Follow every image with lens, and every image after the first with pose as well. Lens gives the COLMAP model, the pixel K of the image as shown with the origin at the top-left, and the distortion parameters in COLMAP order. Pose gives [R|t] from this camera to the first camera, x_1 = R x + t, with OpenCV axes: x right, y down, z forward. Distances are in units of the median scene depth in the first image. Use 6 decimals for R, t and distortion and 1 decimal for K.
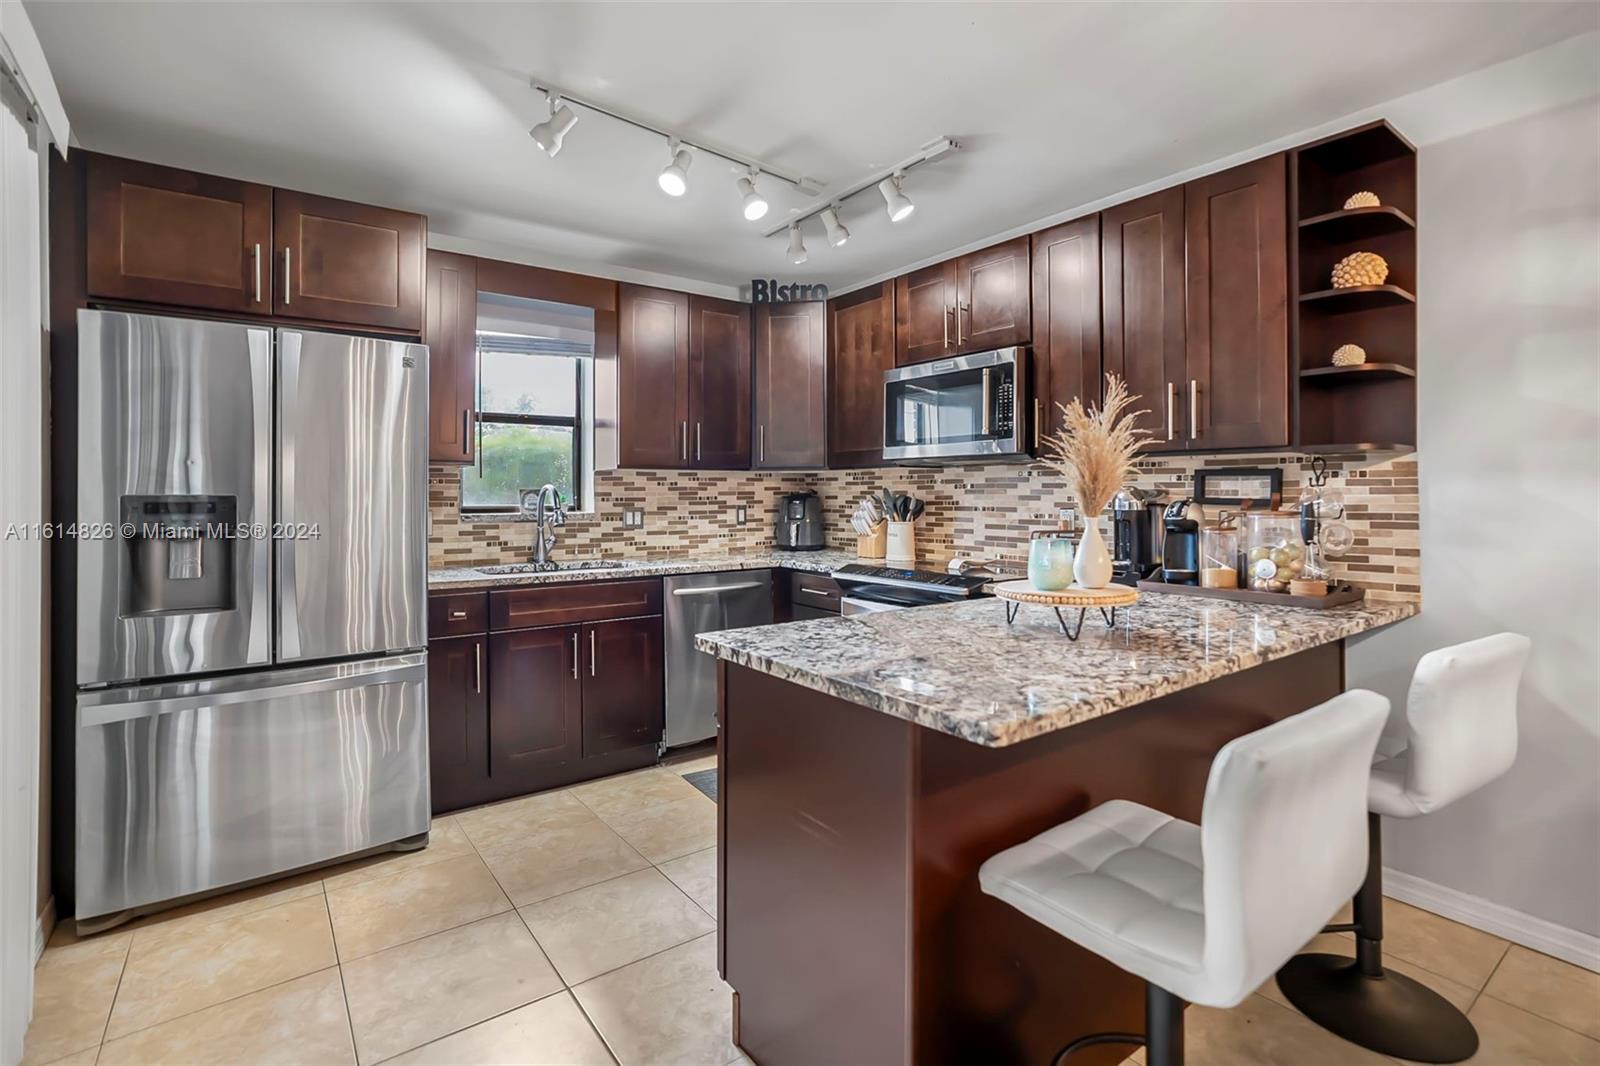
lens RADIAL K [[755.4, 0, 791.2], [0, 755.4, 491.0], [0, 0, 1]] dist [-0.022461, 0.007125]
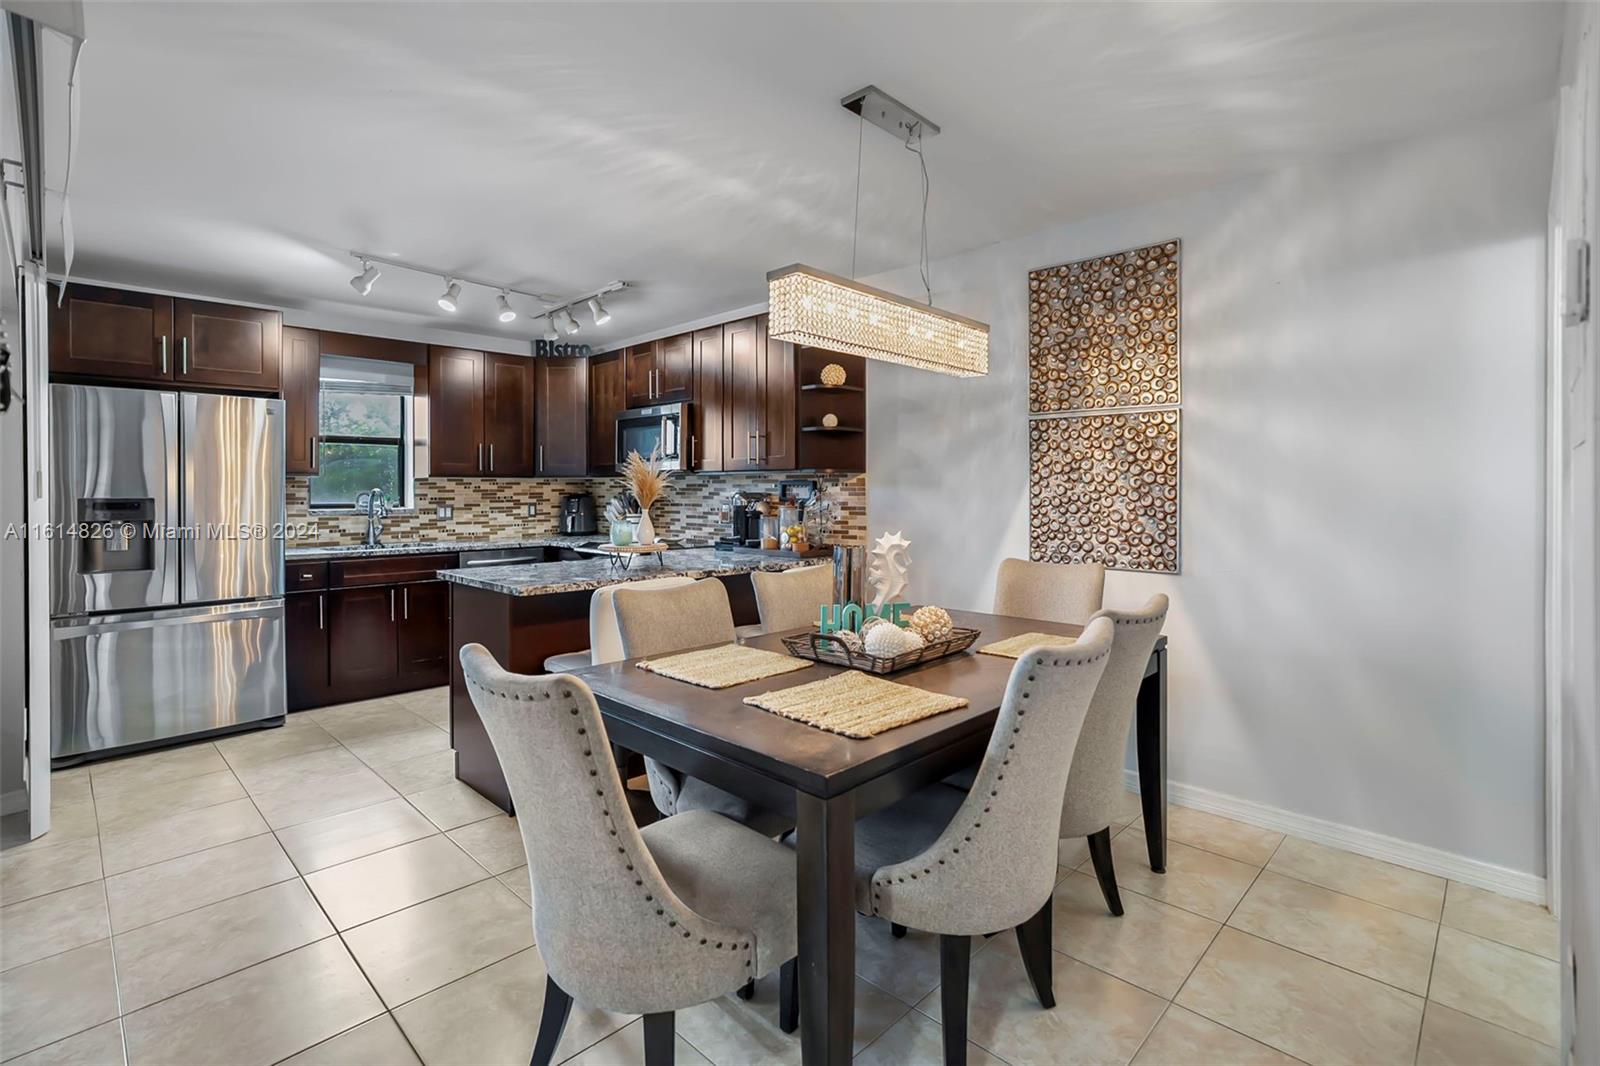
lens RADIAL K [[755.4, 0, 790.4], [0, 755.4, 492.0], [0, 0, 1]] dist [-0.022461, 0.007125]
pose [[0.988715, -0.001291, 0.149804, 0.230416], [0.000184, 0.999973, 0.007405, -0.012216], [-0.149810, -0.007294, 0.988688, -0.496454]]
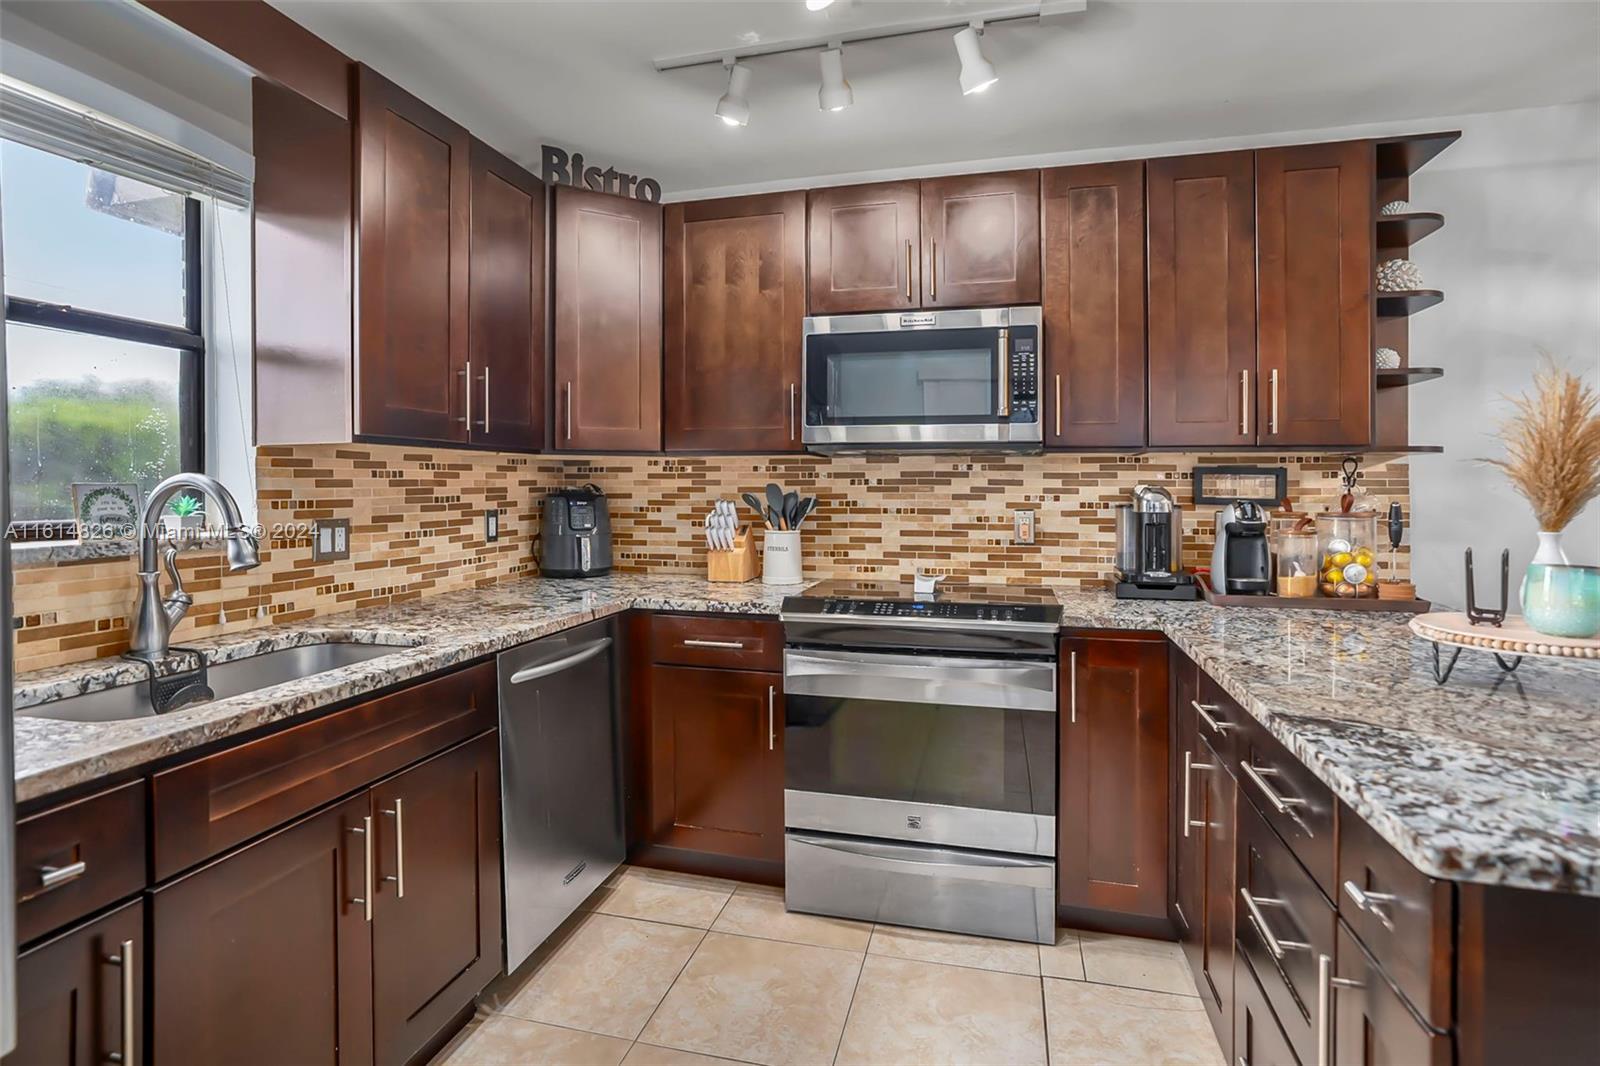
lens RADIAL K [[755.4, 0, 789.7], [0, 755.4, 493.0], [0, 0, 1]] dist [-0.022461, 0.007125]
pose [[0.770093, -0.004155, 0.637919, -0.328220], [-0.004419, 0.999920, 0.011846, -0.004009], [-0.637917, -0.011942, 0.770013, 0.450474]]
